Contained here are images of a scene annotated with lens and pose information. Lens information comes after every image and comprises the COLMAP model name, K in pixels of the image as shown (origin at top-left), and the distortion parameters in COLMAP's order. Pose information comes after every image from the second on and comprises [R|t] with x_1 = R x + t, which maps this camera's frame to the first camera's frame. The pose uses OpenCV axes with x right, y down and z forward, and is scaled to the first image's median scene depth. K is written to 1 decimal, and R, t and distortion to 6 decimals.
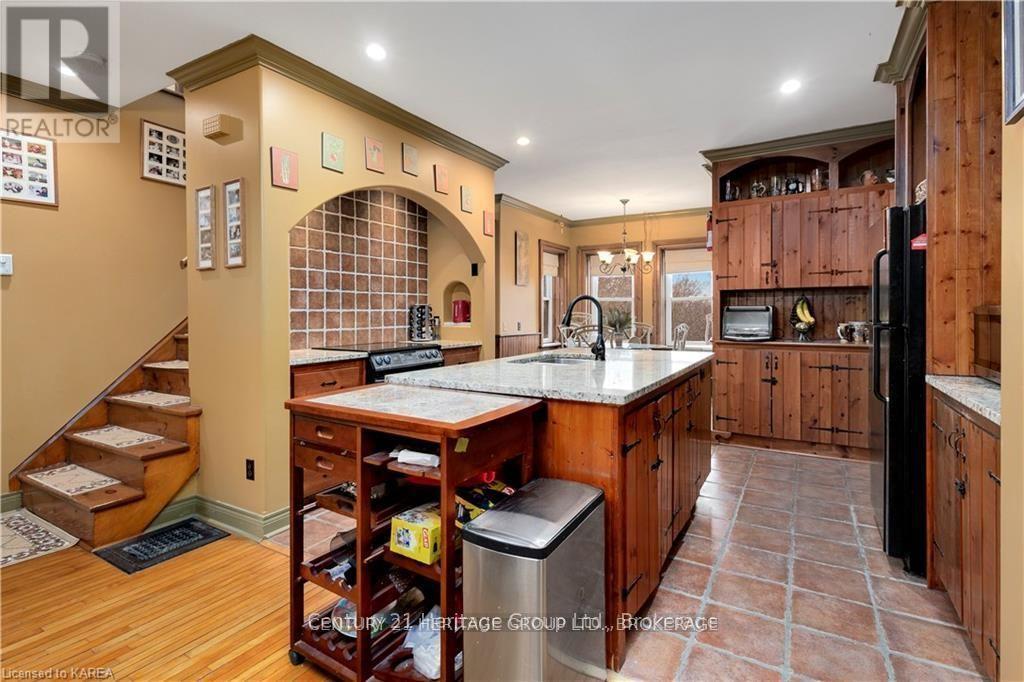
lens RADIAL K [[484.1, 0, 523.1], [0, 484.1, 316.0], [0, 0, 1]] dist [-0.011425, -0.000304]
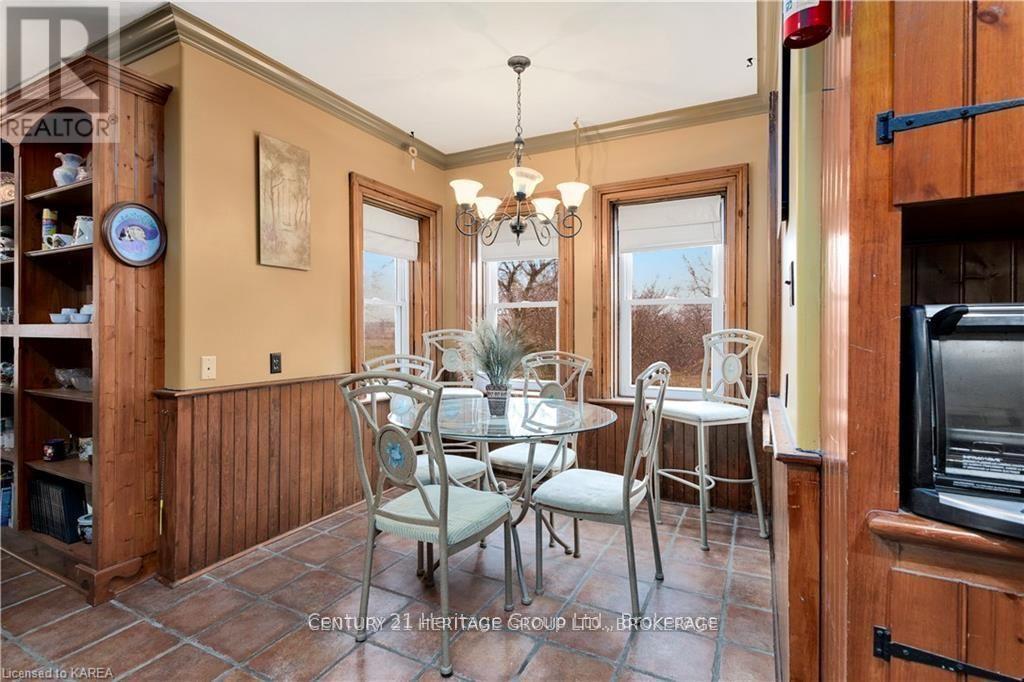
lens RADIAL K [[484.1, 0, 515.7], [0, 484.1, 333.6], [0, 0, 1]] dist [-0.011425, -0.000304]
pose [[0.998551, -0.000455, 0.053811, 0.161110], [0.000039, 0.999970, 0.007734, -0.006868], [-0.053813, -0.007720, 0.998521, 0.507595]]
